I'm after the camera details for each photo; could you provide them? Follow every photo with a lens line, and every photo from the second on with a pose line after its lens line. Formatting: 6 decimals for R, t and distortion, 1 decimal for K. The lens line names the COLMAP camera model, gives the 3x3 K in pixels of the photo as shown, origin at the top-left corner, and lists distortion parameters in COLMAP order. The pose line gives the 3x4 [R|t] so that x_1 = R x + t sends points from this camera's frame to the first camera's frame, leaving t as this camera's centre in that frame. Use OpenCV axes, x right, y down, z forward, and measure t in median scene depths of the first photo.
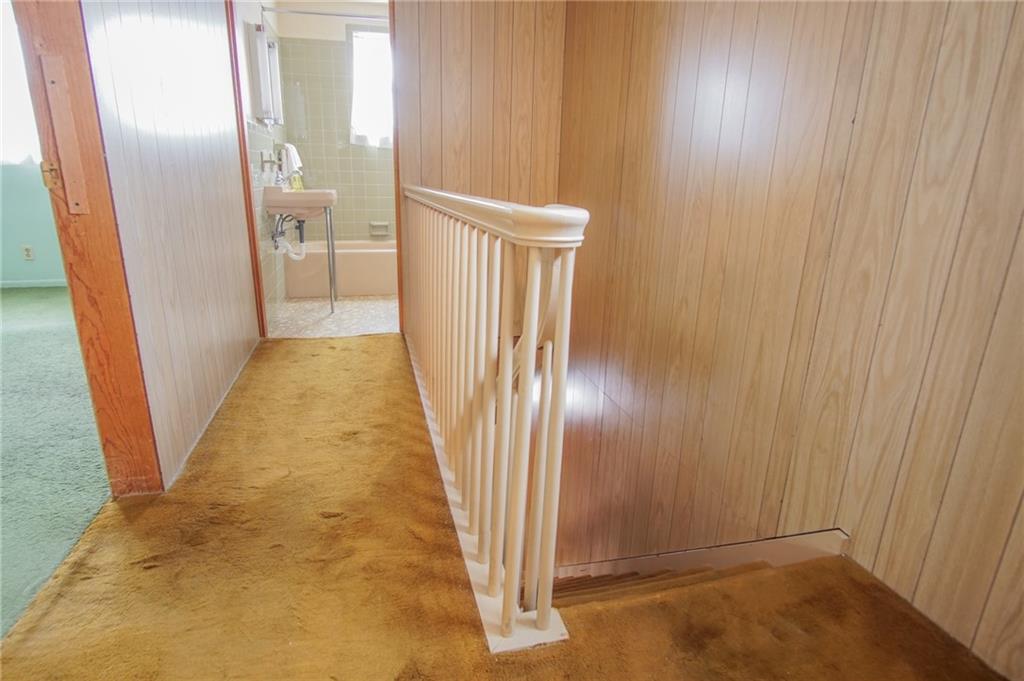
lens RADIAL K [[541.9, 0, 497.2], [0, 541.9, 332.6], [0, 0, 1]] dist [-0.038741, 0.011372]
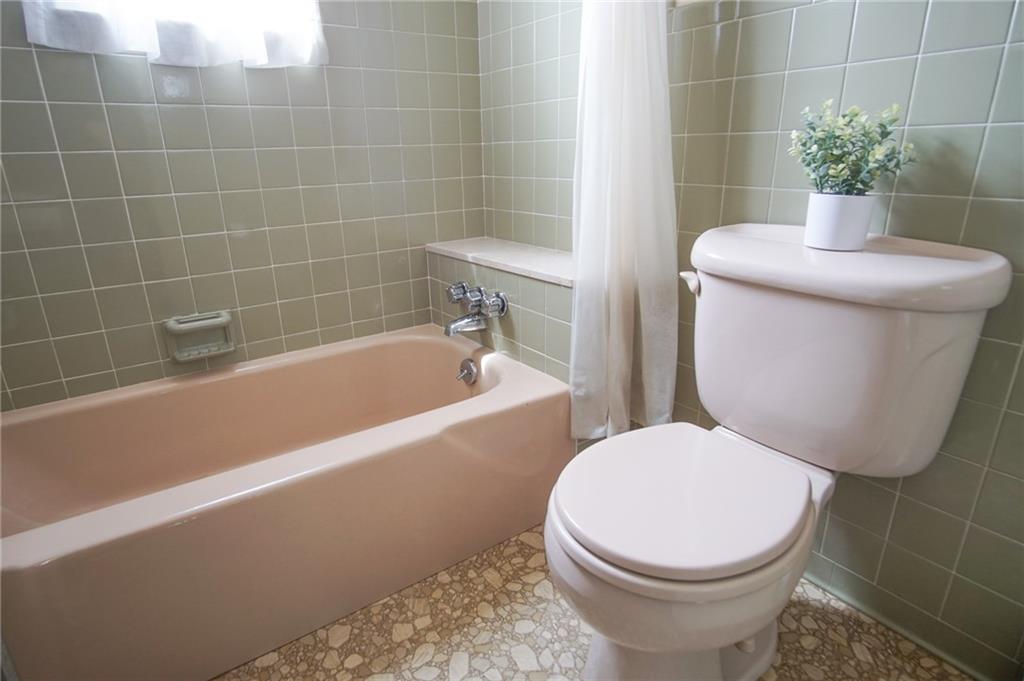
lens RADIAL K [[541.9, 0, 497.2], [0, 541.9, 332.6], [0, 0, 1]] dist [-0.038741, 0.011372]
pose [[0.931149, -0.145777, 0.334232, -0.174337], [0.135574, 0.989306, 0.053791, -0.203164], [-0.338499, -0.004775, 0.940955, 0.705065]]
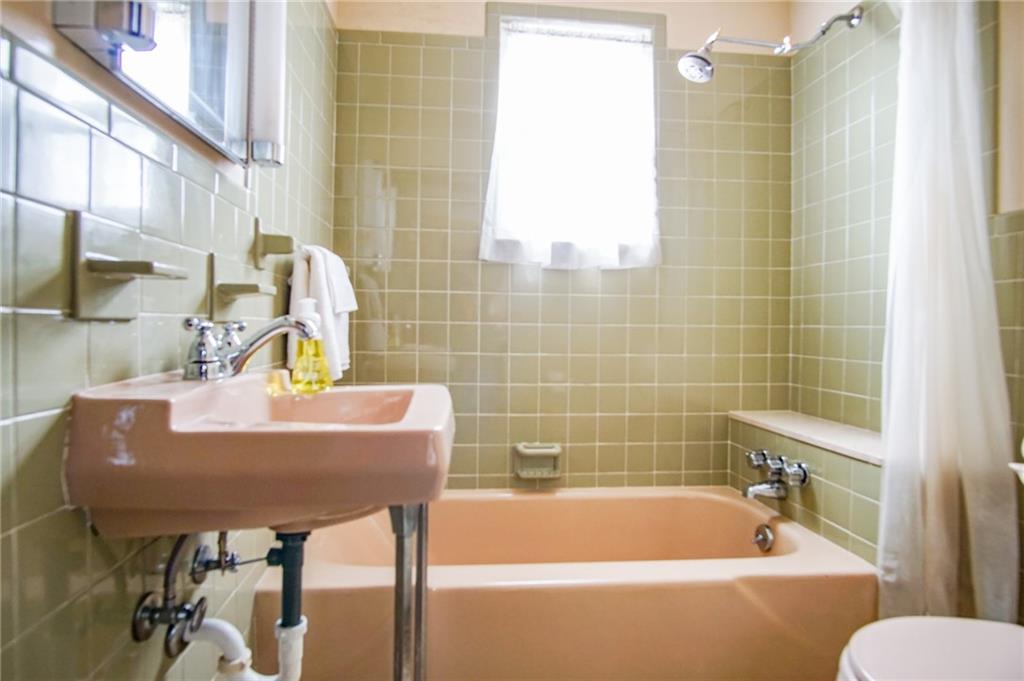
lens RADIAL K [[541.9, 0, 497.2], [0, 541.9, 332.6], [0, 0, 1]] dist [-0.038741, 0.011372]
pose [[0.988101, -0.000615, -0.153806, -0.200054], [-0.041100, 0.962572, -0.267892, -0.189758], [0.148214, 0.271025, 0.951093, 0.635537]]
